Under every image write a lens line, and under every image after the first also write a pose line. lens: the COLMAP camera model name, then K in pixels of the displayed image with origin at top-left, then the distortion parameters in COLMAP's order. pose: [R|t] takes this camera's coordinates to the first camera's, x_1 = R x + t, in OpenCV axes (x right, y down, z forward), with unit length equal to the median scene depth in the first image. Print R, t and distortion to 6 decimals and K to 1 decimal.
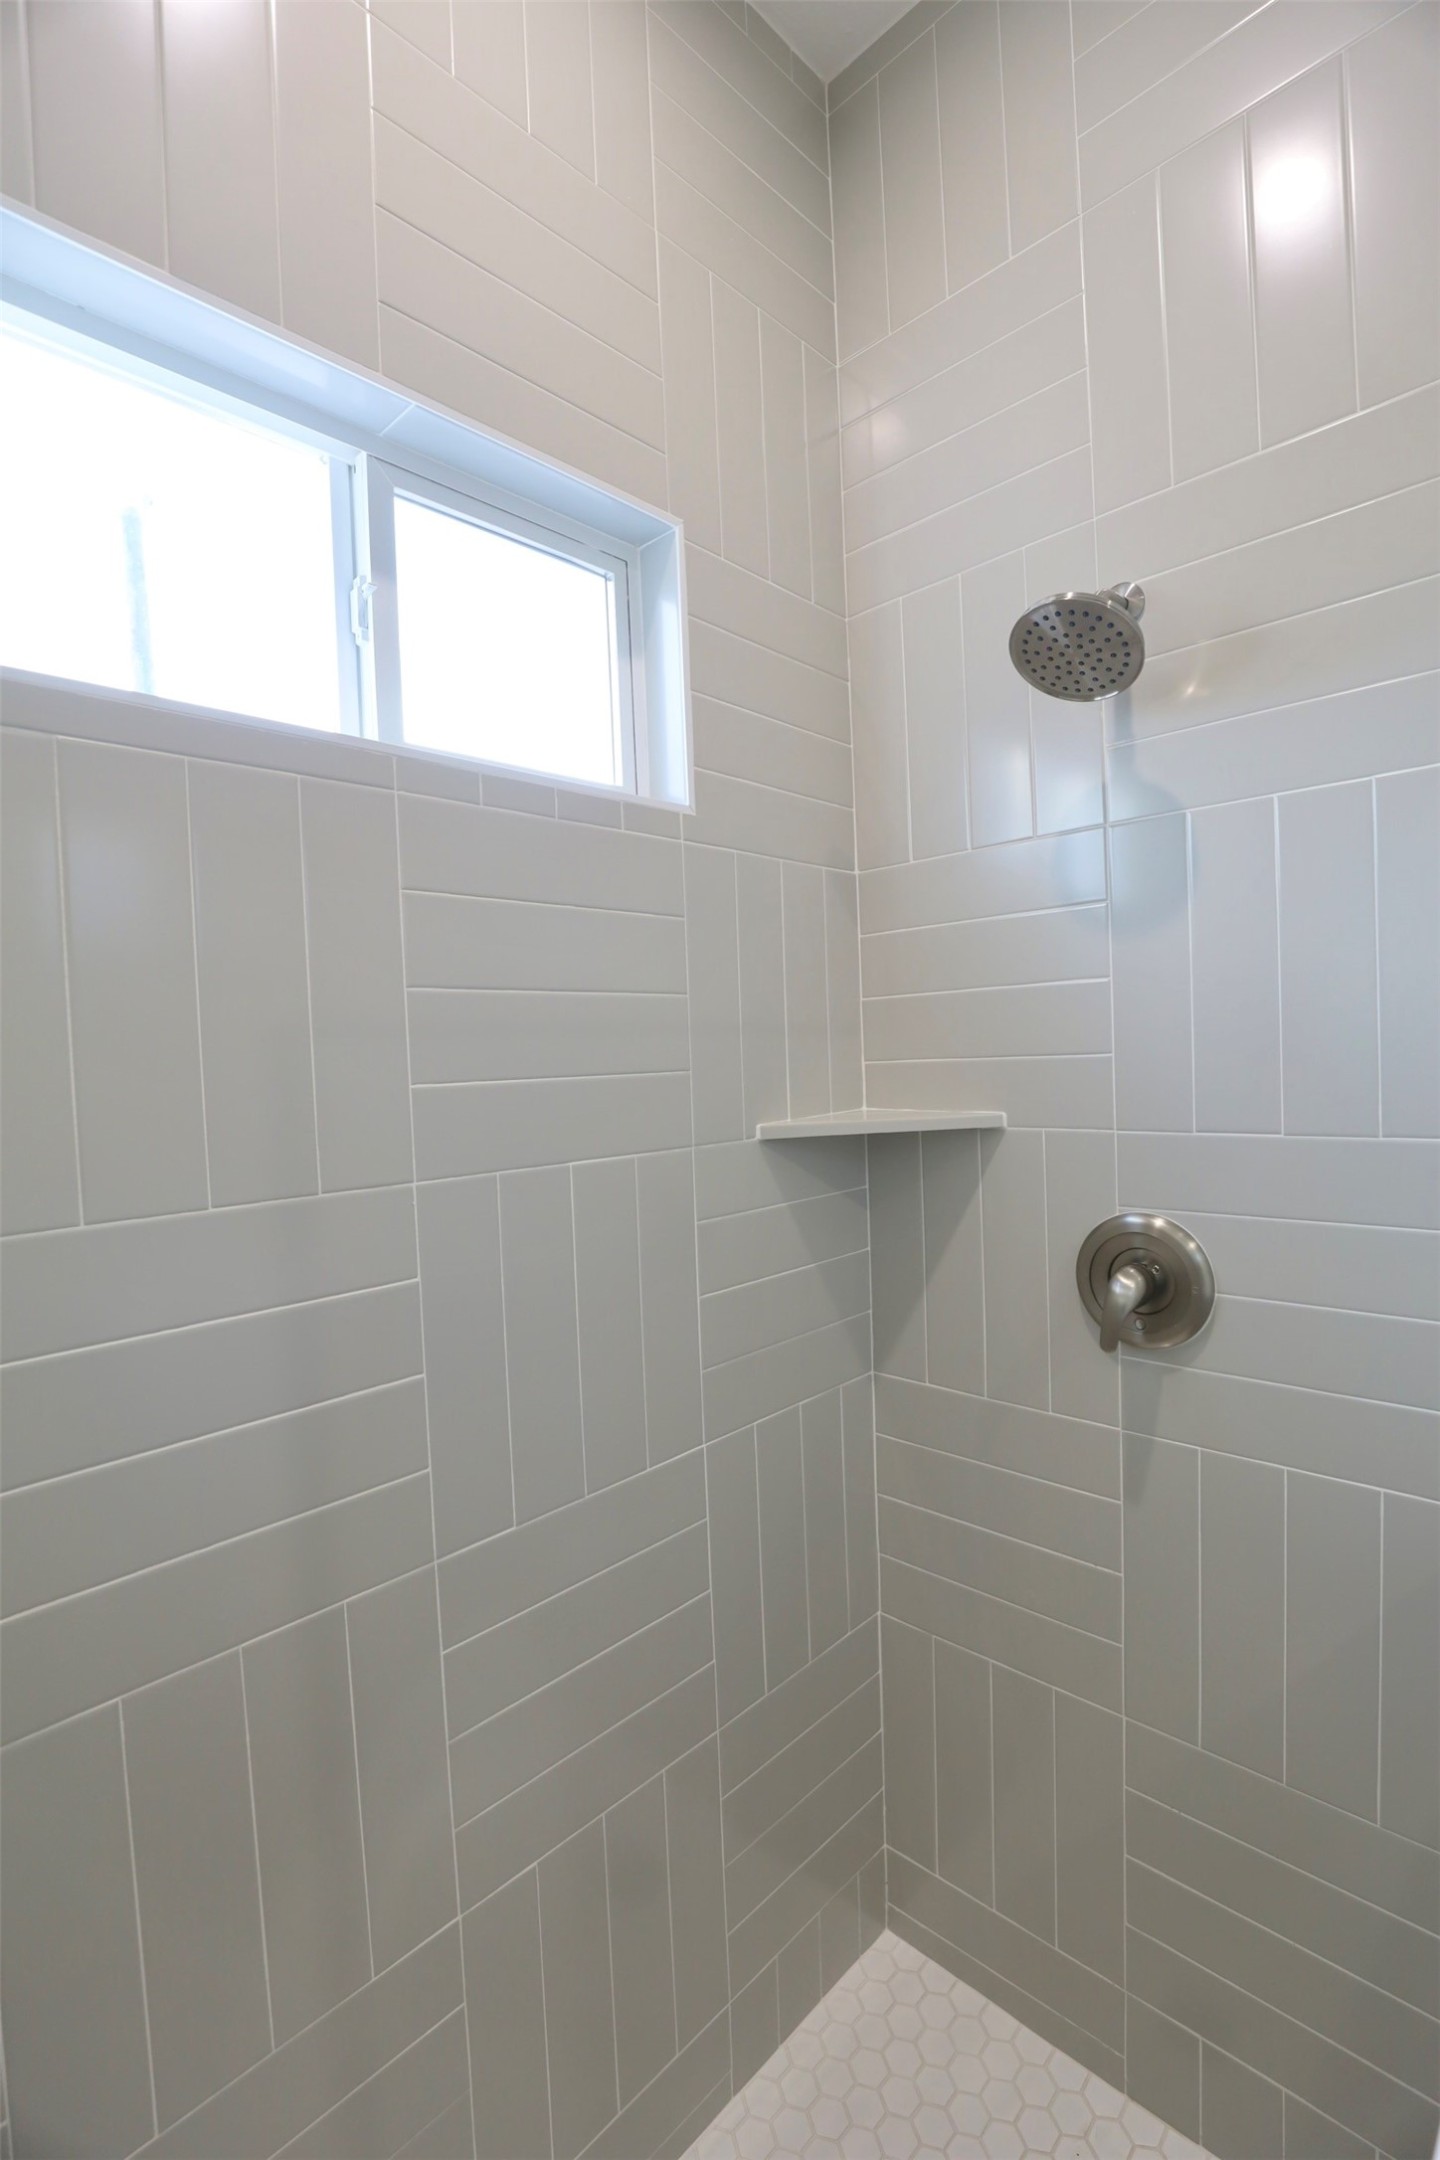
lens RADIAL K [[990.8, 0, 730.6], [0, 990.8, 1083.7], [0, 0, 1]] dist [-0.030957, 0.004825]
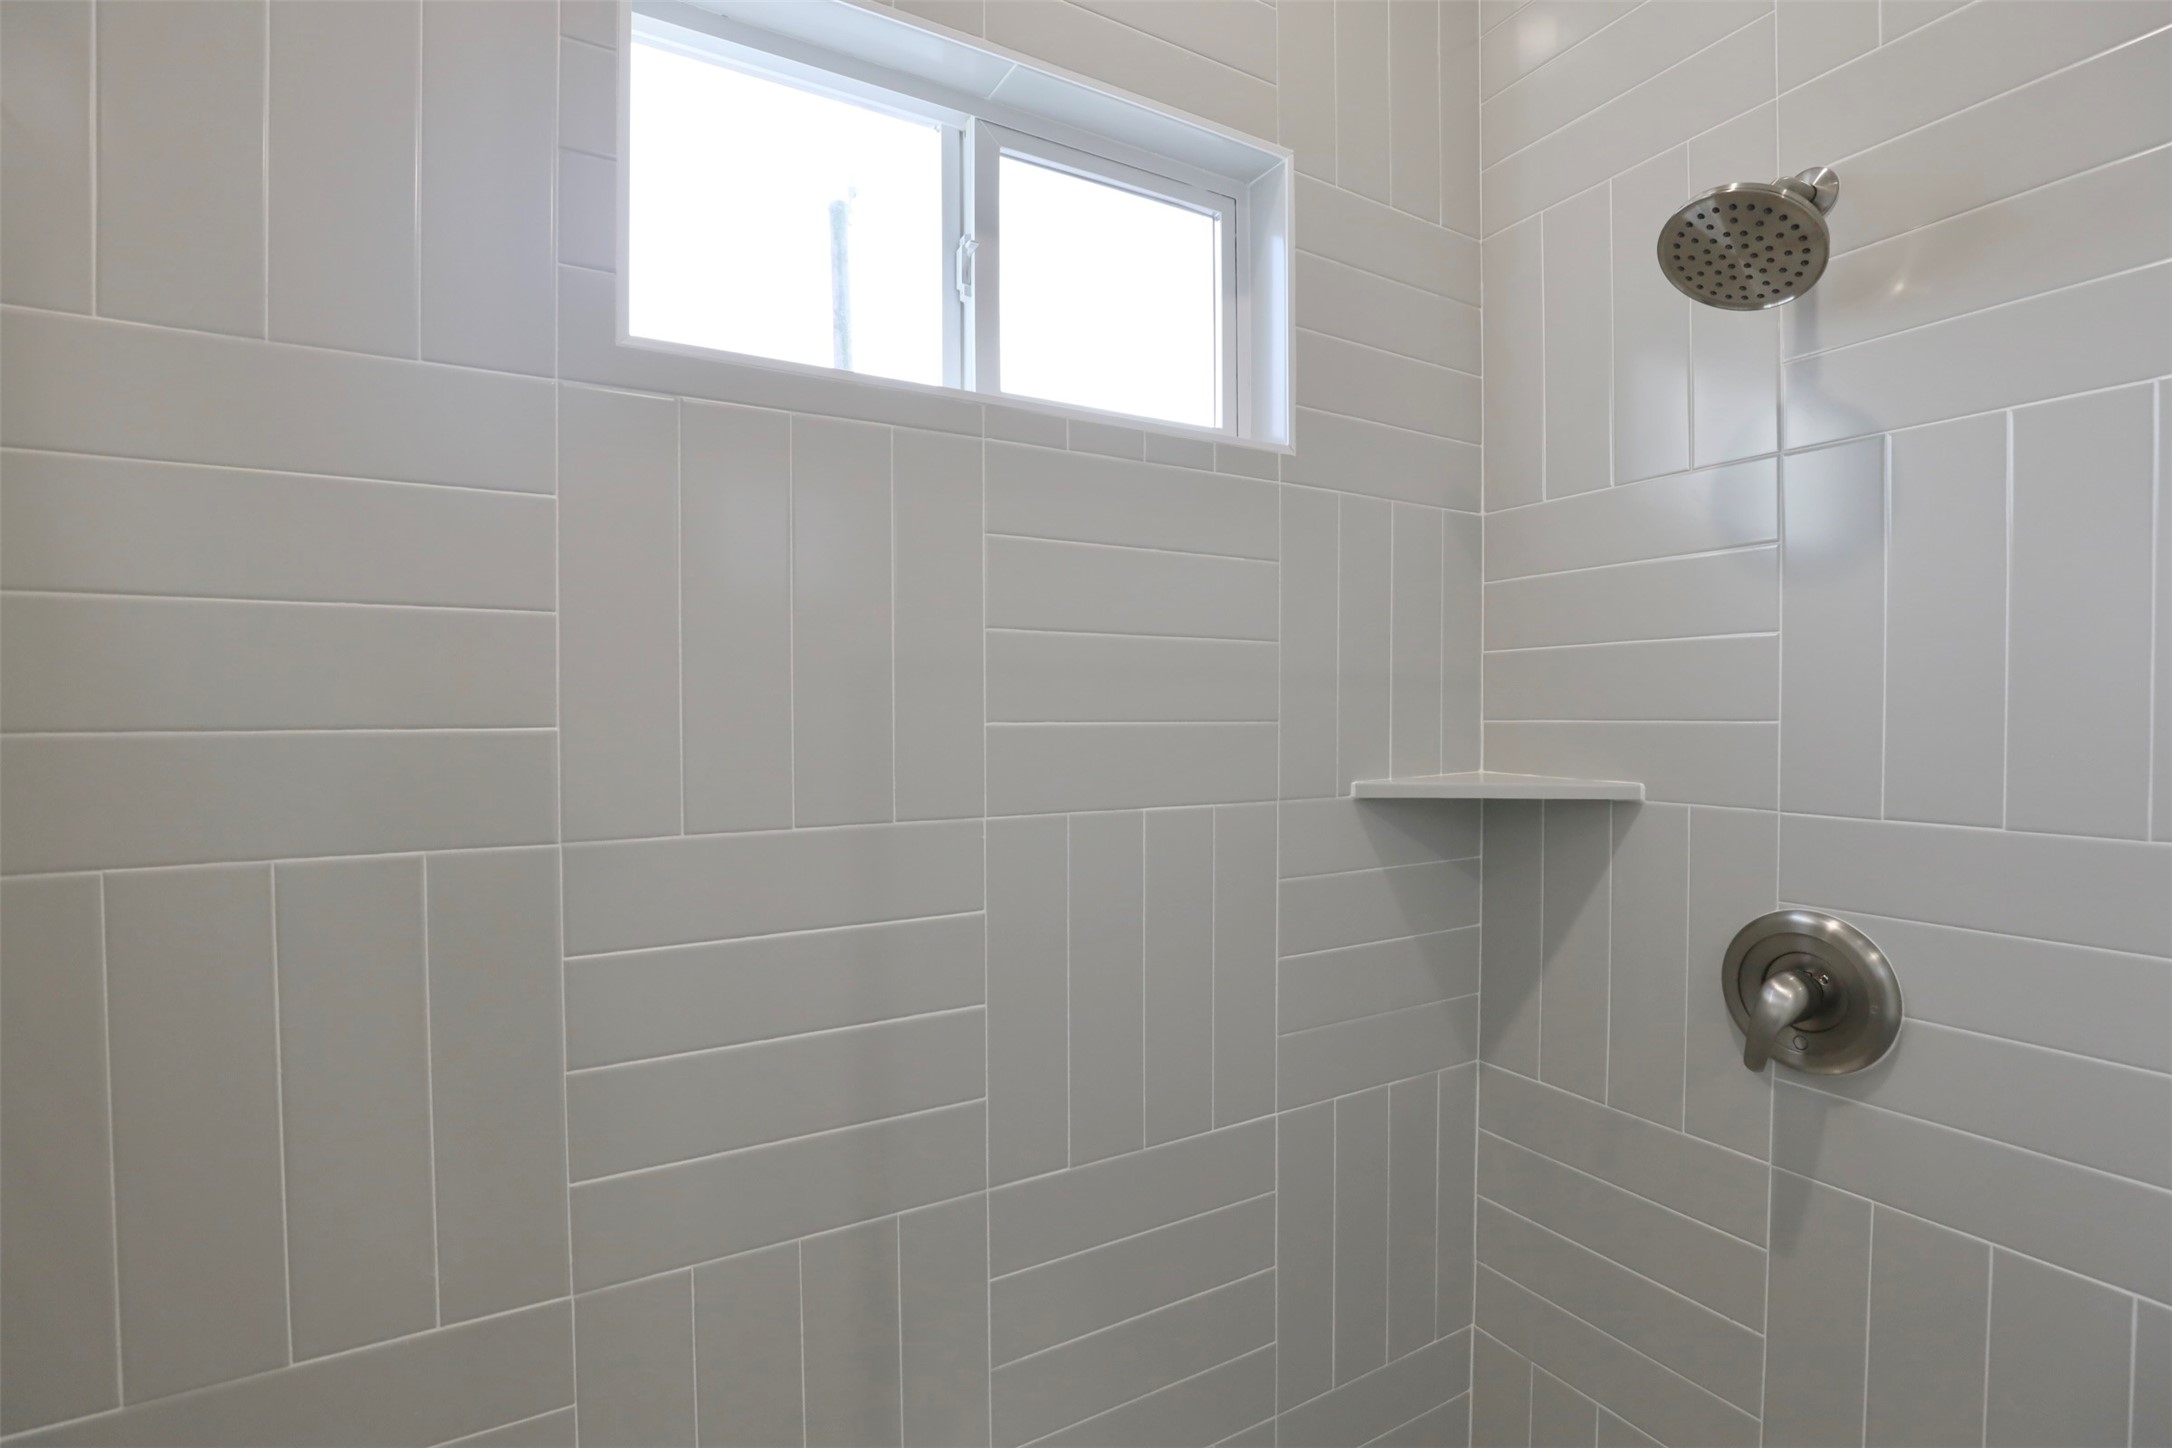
lens RADIAL K [[996.3, 0, 1104.1], [0, 996.3, 725.8], [0, 0, 1]] dist [-0.030957, 0.004825]
pose [[0.961352, 0.040930, -0.272264, 0.059632], [-0.043791, 0.999031, -0.004440, 0.002928], [0.271819, 0.016191, 0.962212, 0.026294]]
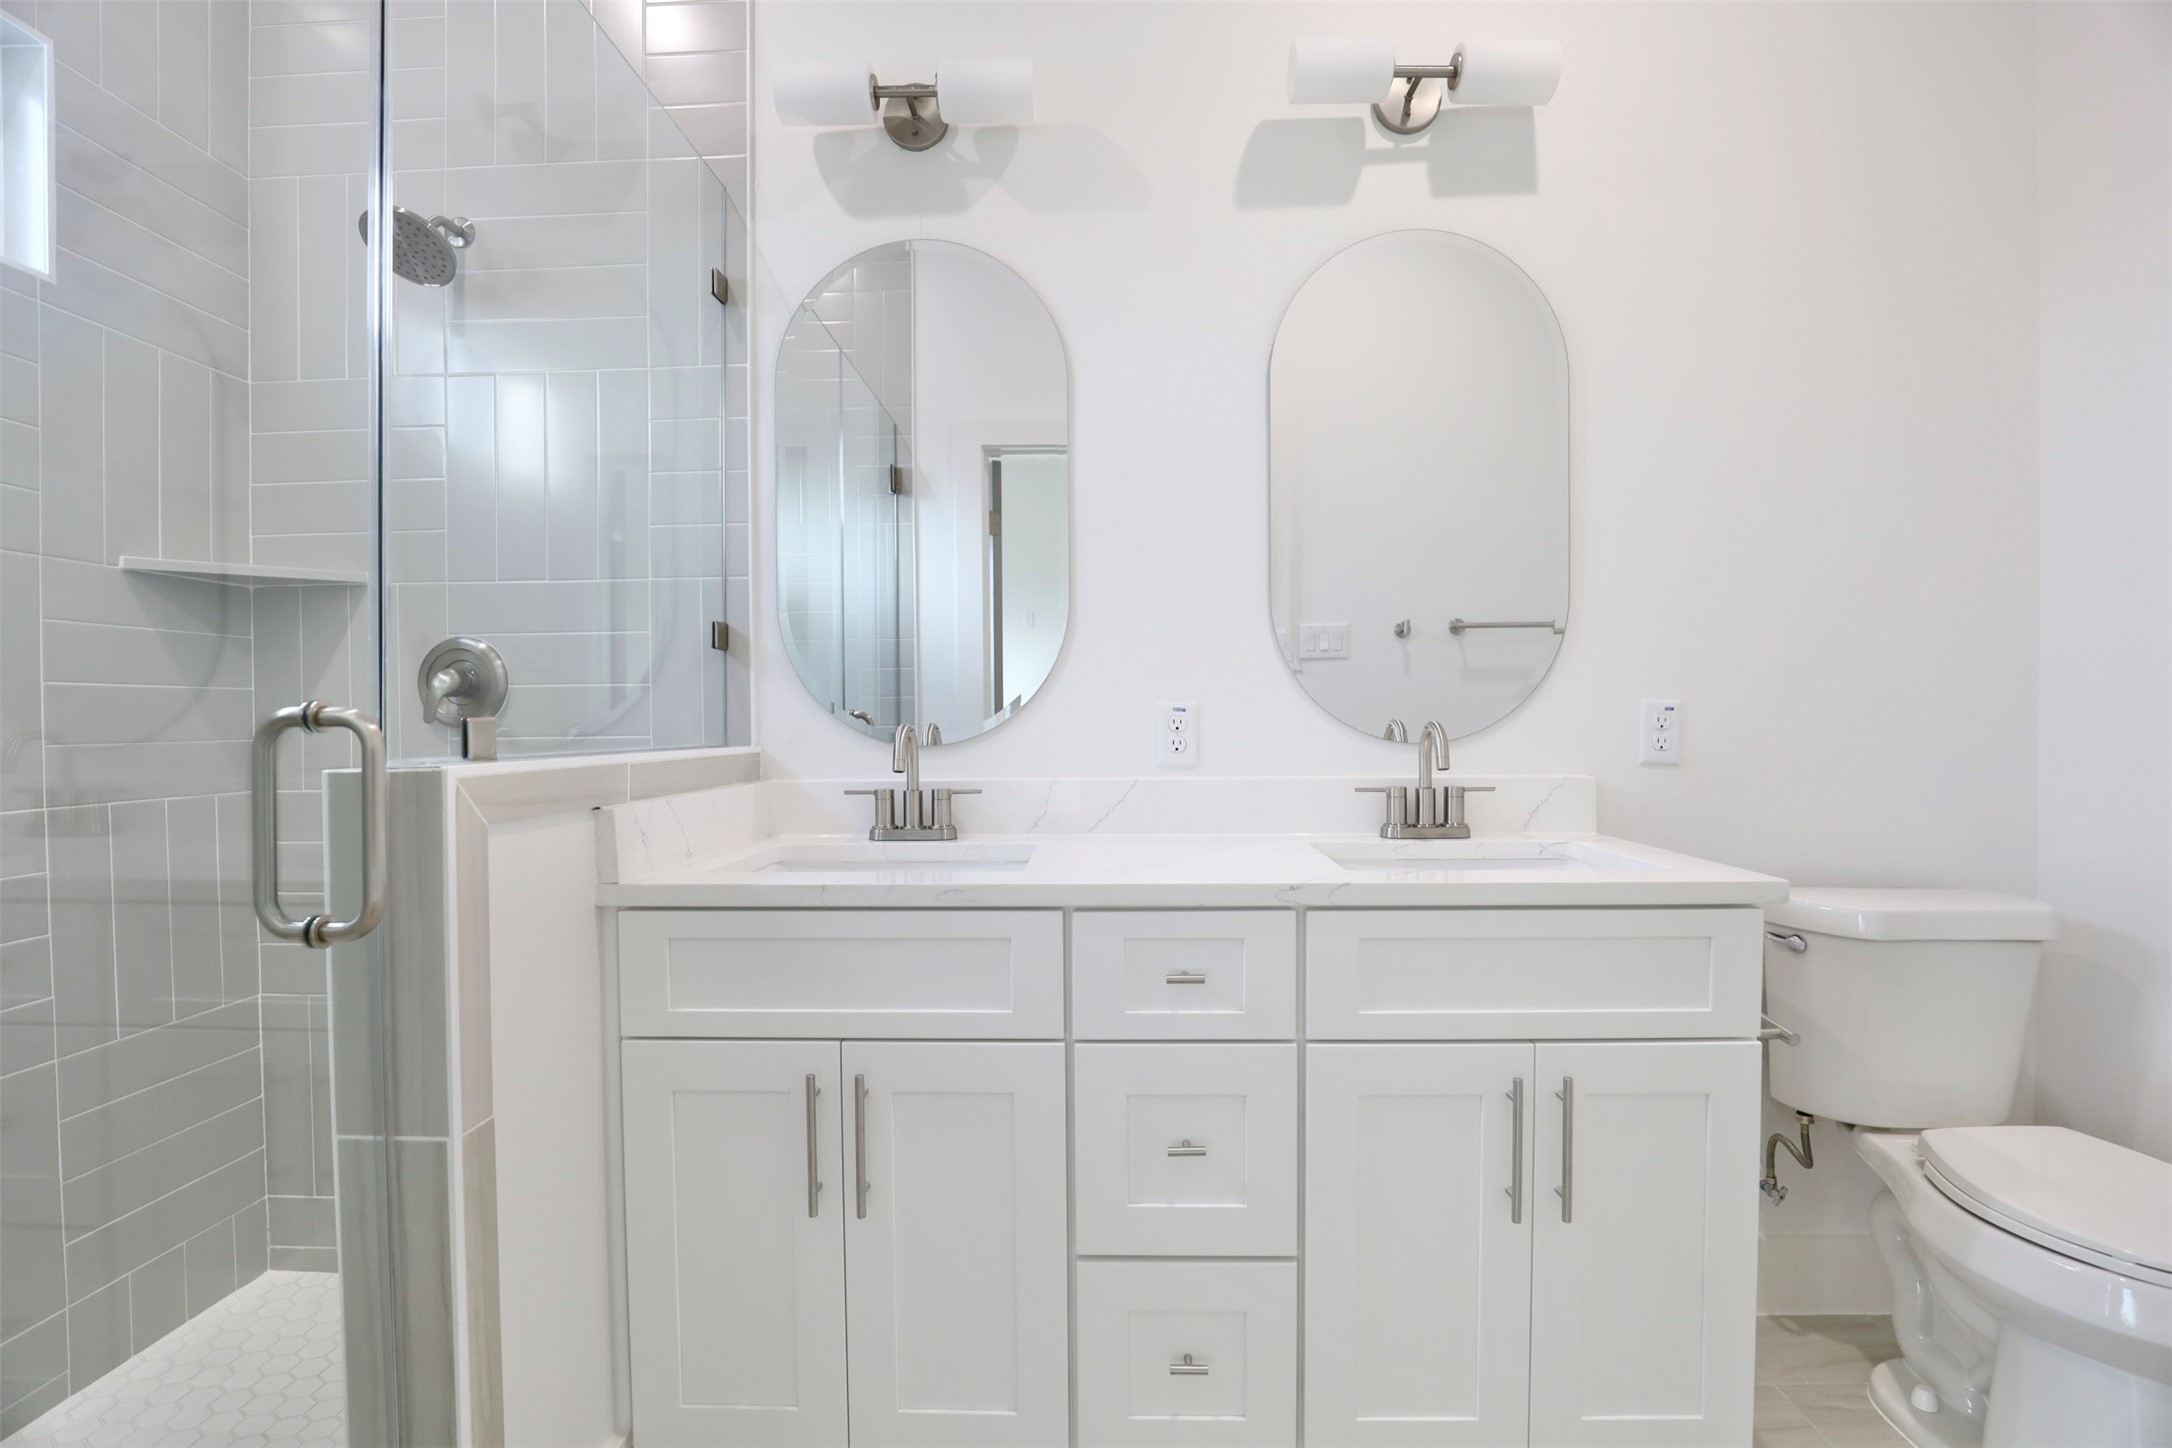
lens RADIAL K [[996.3, 0, 1090.1], [0, 996.3, 732.7], [0, 0, 1]] dist [-0.030957, 0.004825]
pose [[0.745499, 0.020489, 0.666192, 0.136138], [-0.007957, 0.999730, -0.021843, 0.296644], [-0.666459, 0.010982, 0.745460, -0.728286]]
